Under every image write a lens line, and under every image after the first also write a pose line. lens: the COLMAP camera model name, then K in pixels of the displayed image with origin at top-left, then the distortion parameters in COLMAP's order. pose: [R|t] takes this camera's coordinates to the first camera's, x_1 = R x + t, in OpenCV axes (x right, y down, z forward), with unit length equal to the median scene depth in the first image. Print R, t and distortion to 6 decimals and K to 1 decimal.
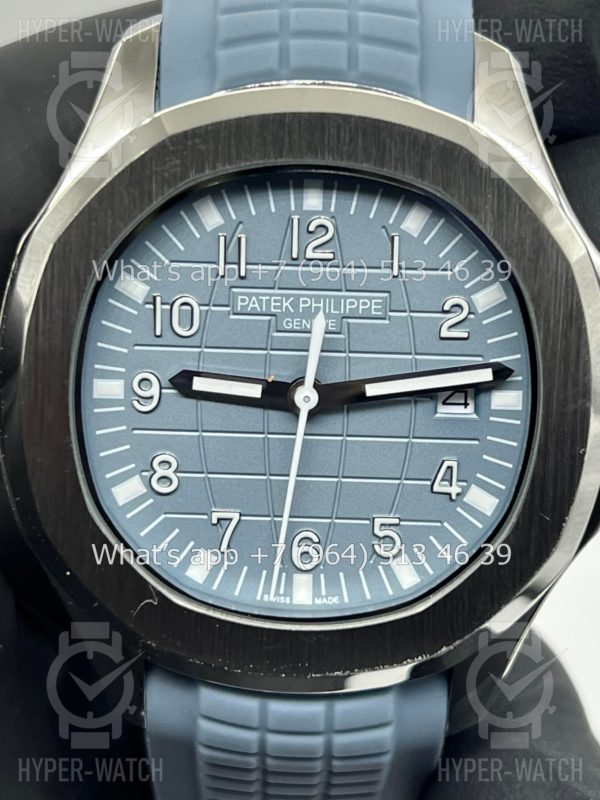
lens RADIAL K [[1895.3, 0, 300.0], [0, 1895.3, 400.0], [0, 0, 1]] dist [0.209273, 0.111674]
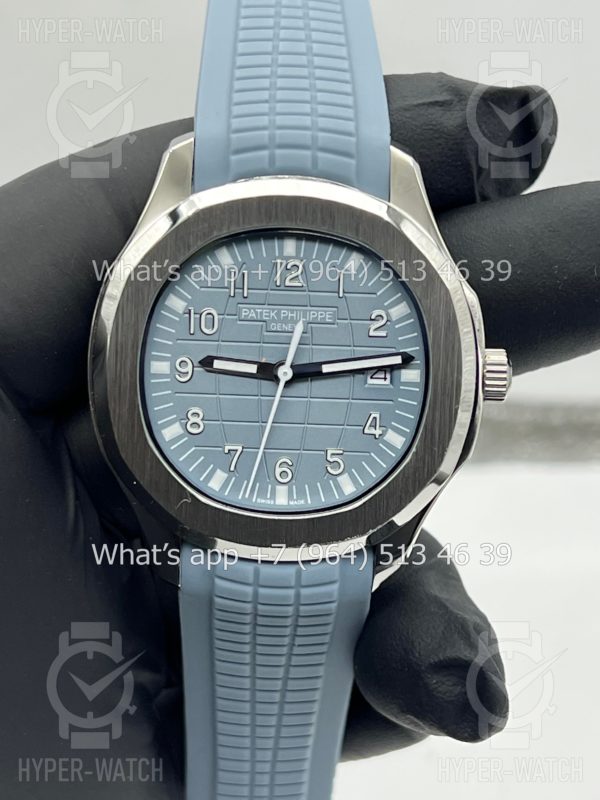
lens RADIAL K [[1830.9, 0, 300.0], [0, 1830.9, 400.0], [0, 0, 1]] dist [0.238552, -0.068012]
pose [[0.999664, 0.004755, 0.025468, -0.023044], [-0.004173, 0.999729, -0.022884, 0.056287], [-0.025570, 0.022770, 0.999414, -0.535571]]
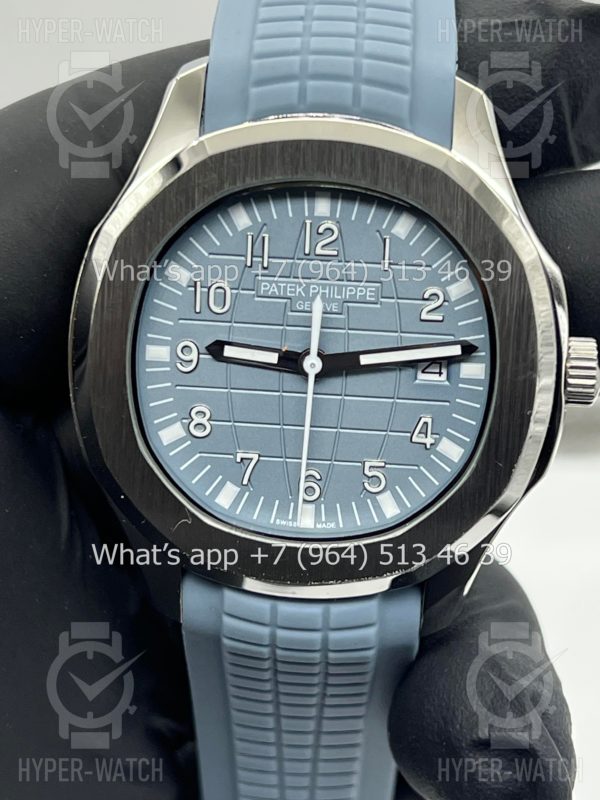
lens RADIAL K [[1830.9, 0, 300.0], [0, 1830.9, 400.0], [0, 0, 1]] dist [0.238552, -0.068012]
pose [[0.998781, 0.028523, -0.040281, 0.044414], [-0.027853, 0.999466, 0.017101, 0.001827], [0.040747, -0.015958, 0.999042, -0.220883]]
